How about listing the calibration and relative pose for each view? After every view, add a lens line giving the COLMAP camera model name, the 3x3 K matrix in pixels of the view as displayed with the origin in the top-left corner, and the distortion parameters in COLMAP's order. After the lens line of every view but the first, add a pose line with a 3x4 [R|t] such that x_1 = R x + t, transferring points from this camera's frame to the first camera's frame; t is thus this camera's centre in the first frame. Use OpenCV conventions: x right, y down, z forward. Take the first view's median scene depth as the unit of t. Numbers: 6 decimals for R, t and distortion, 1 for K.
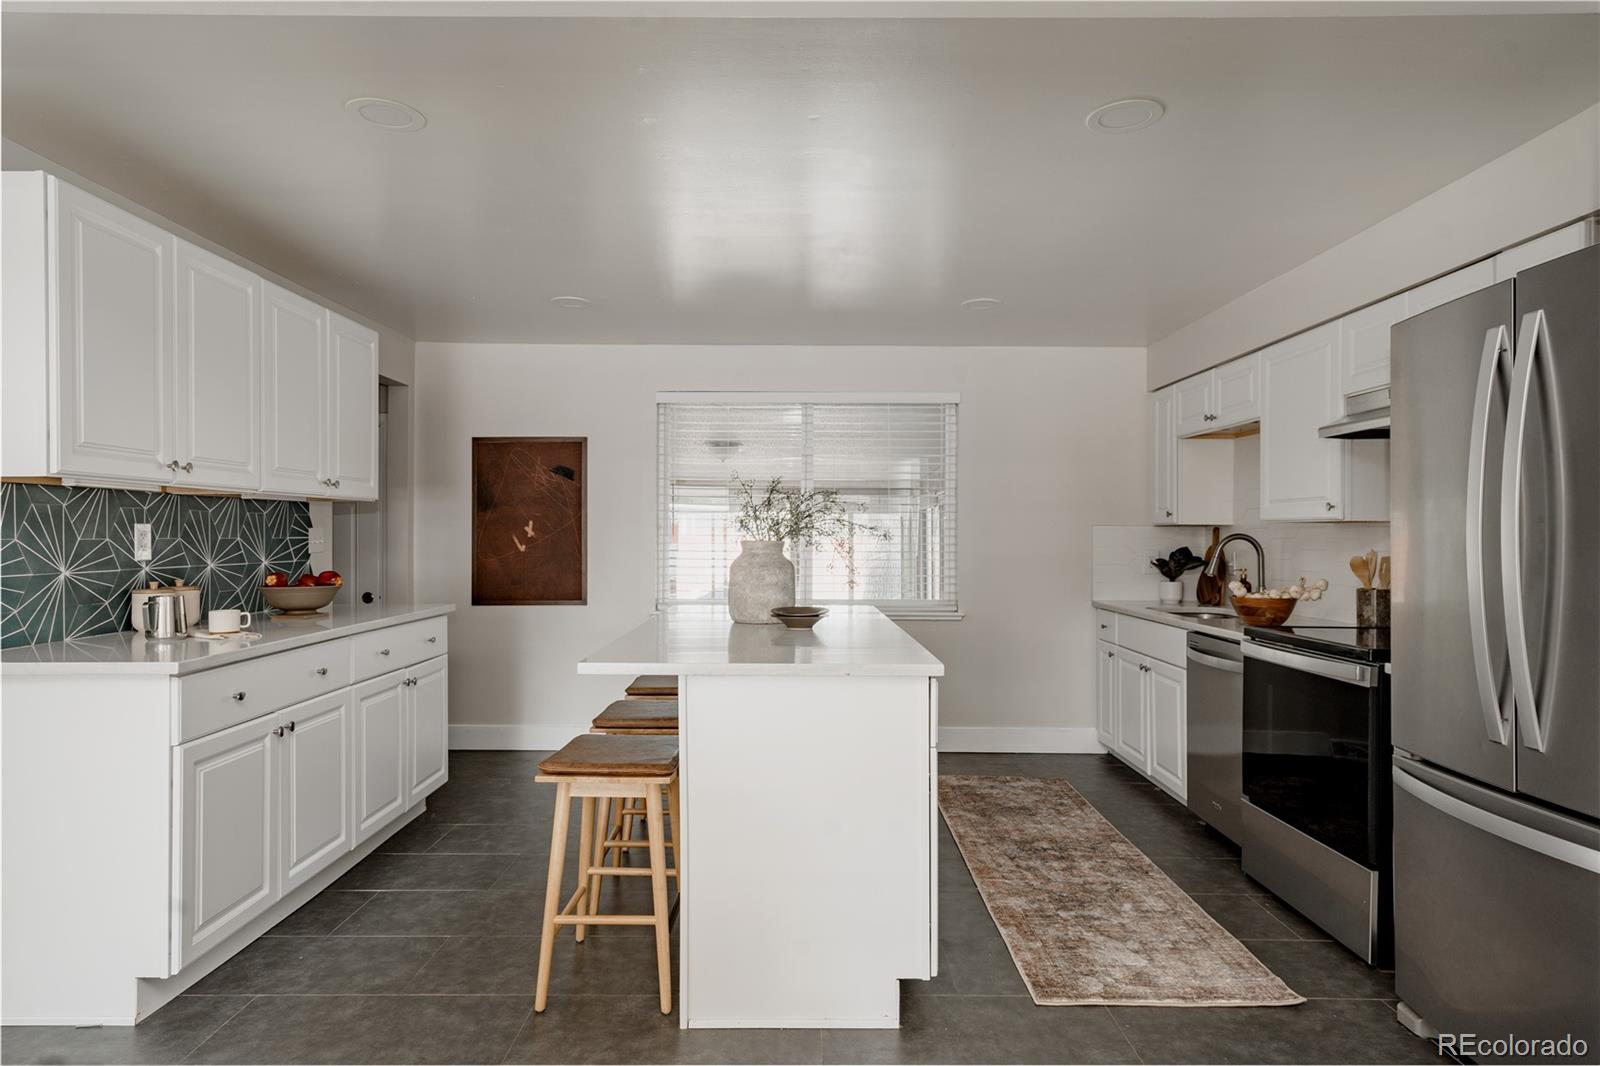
lens RADIAL K [[971.0, 0, 791.4], [0, 971.0, 524.9], [0, 0, 1]] dist [0.002963, 0.001700]
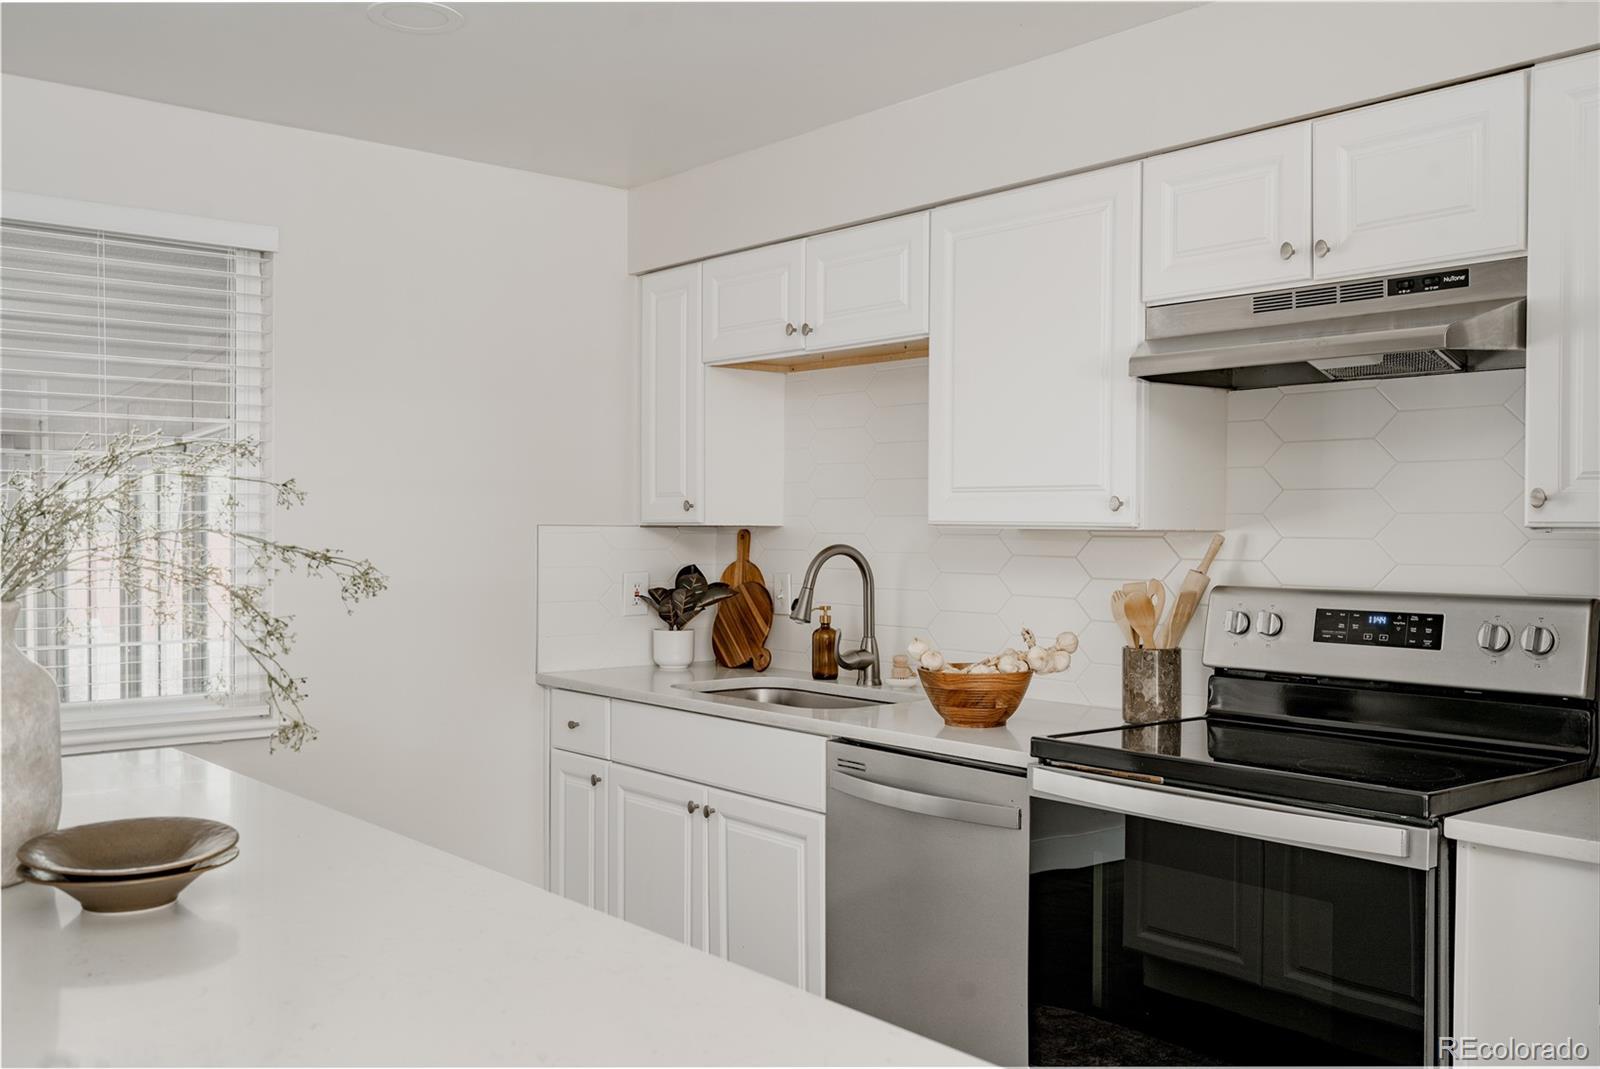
lens RADIAL K [[1460.9, 0, 801.1], [0, 1460.9, 537.0], [0, 0, 1]] dist [0.040573, 0.000000]
pose [[0.765444, -0.005543, 0.643479, -0.082155], [-0.009206, 0.999766, 0.019564, -0.010417], [-0.643437, -0.020899, 0.765214, 0.344848]]
